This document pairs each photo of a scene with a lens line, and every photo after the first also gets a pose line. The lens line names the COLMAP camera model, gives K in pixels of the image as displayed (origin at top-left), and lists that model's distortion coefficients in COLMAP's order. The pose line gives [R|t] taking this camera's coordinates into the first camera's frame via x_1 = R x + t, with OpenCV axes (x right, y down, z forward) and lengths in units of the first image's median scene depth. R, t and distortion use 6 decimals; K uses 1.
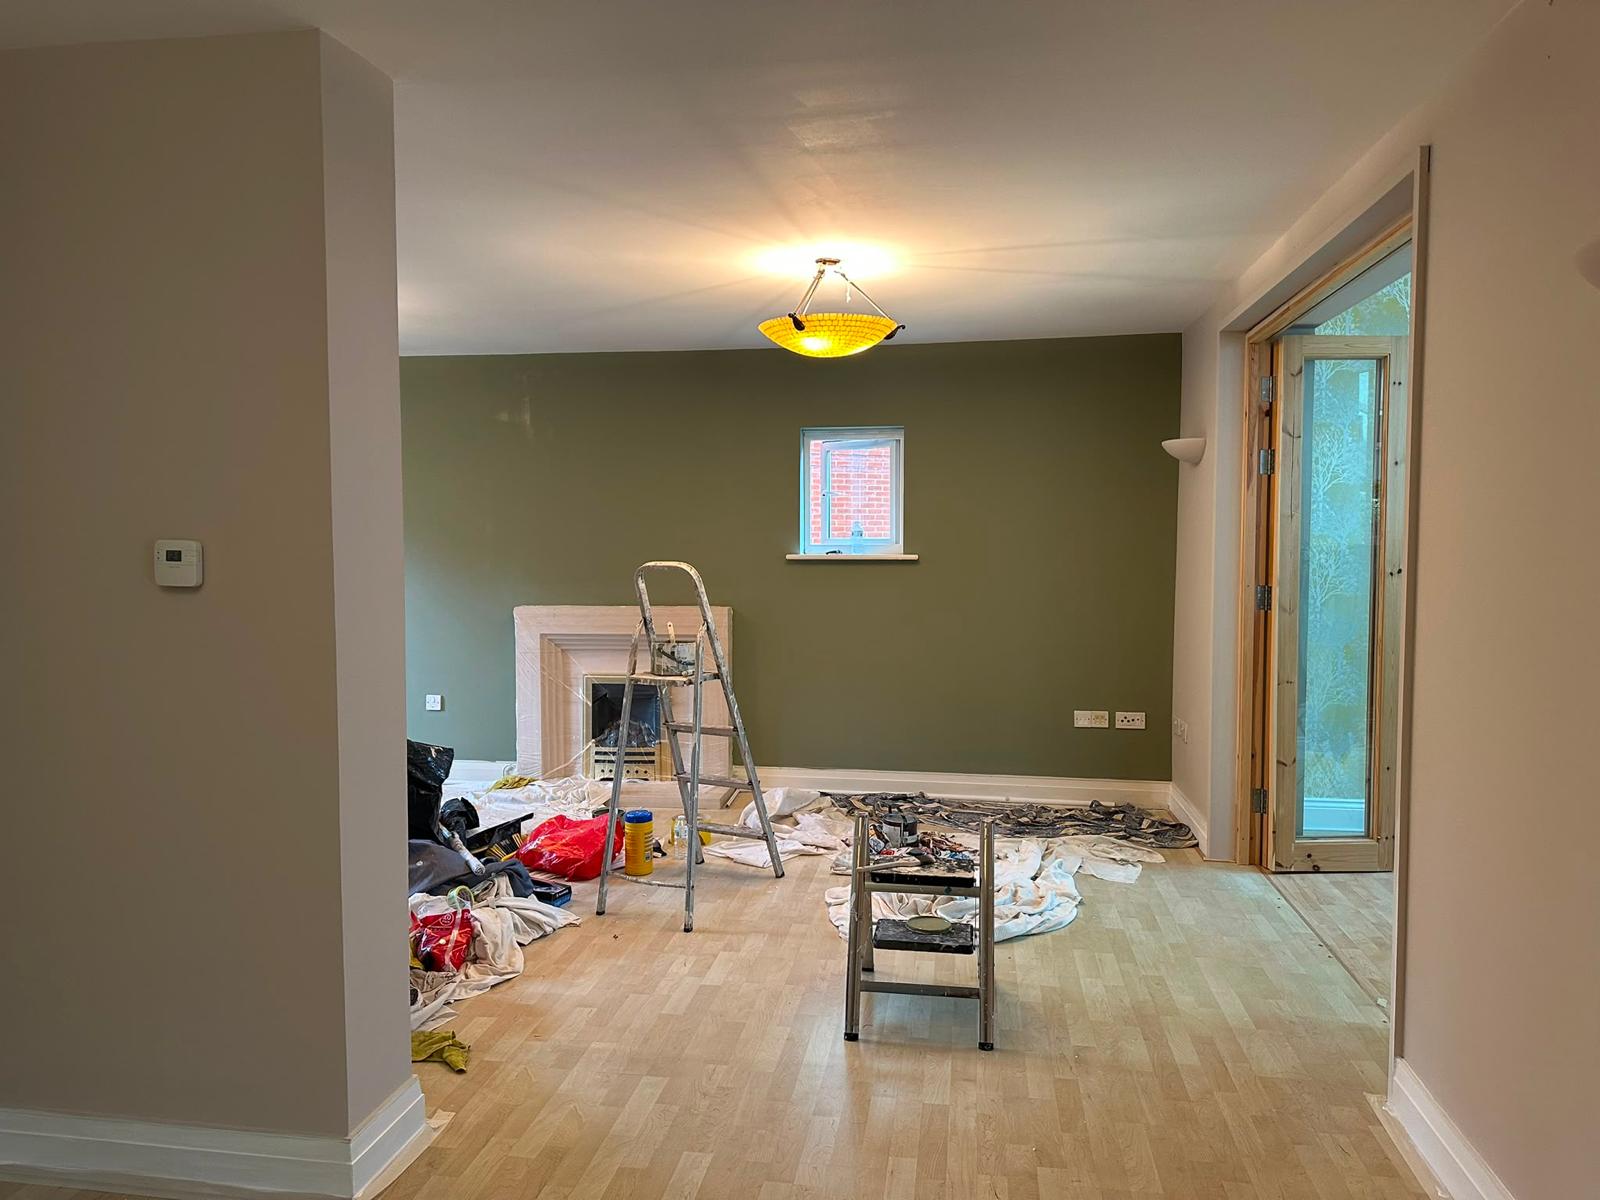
lens RADIAL K [[1198.0, 0, 791.3], [0, 1198.0, 617.3], [0, 0, 1]] dist [0.215313, -0.221797]
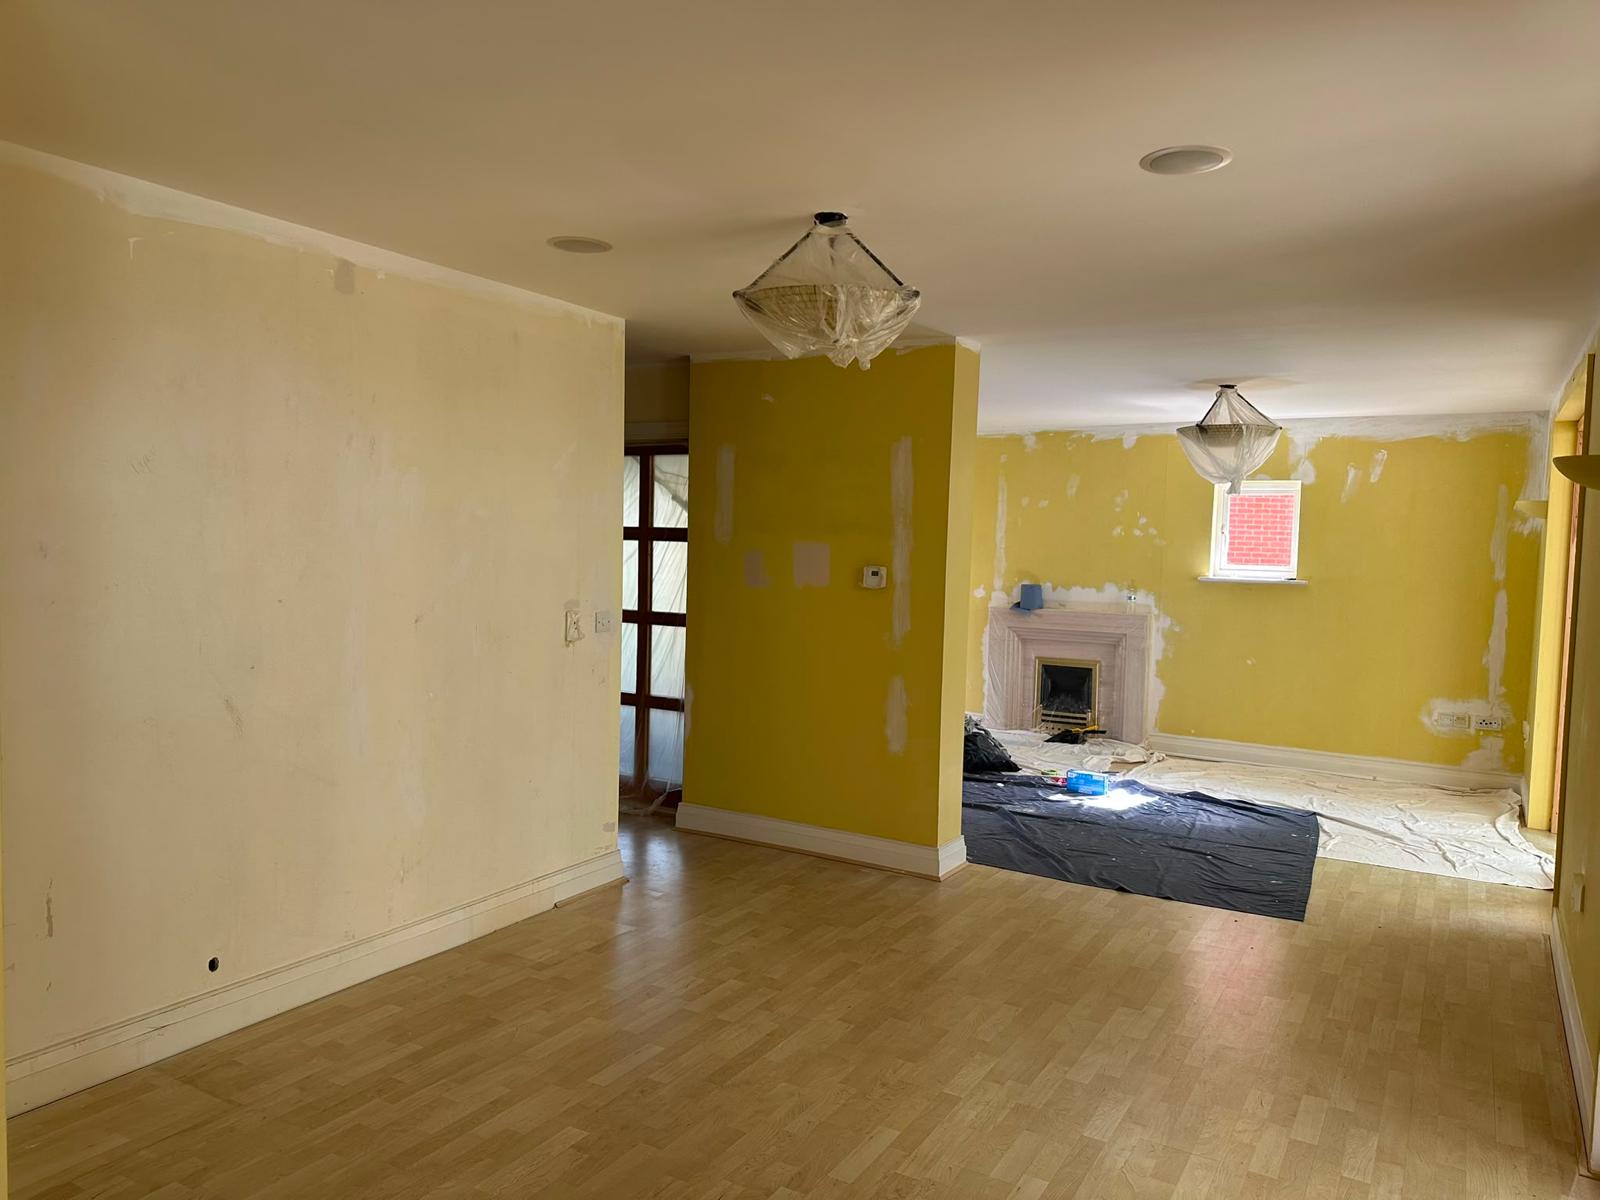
lens RADIAL K [[1198.0, 0, 791.3], [0, 1198.0, 617.3], [0, 0, 1]] dist [0.215313, -0.221797]
pose [[0.934637, 0.053397, -0.351570, 0.097317], [-0.053964, 0.998509, 0.008192, 0.014771], [0.351484, 0.011315, 0.936126, -0.781022]]
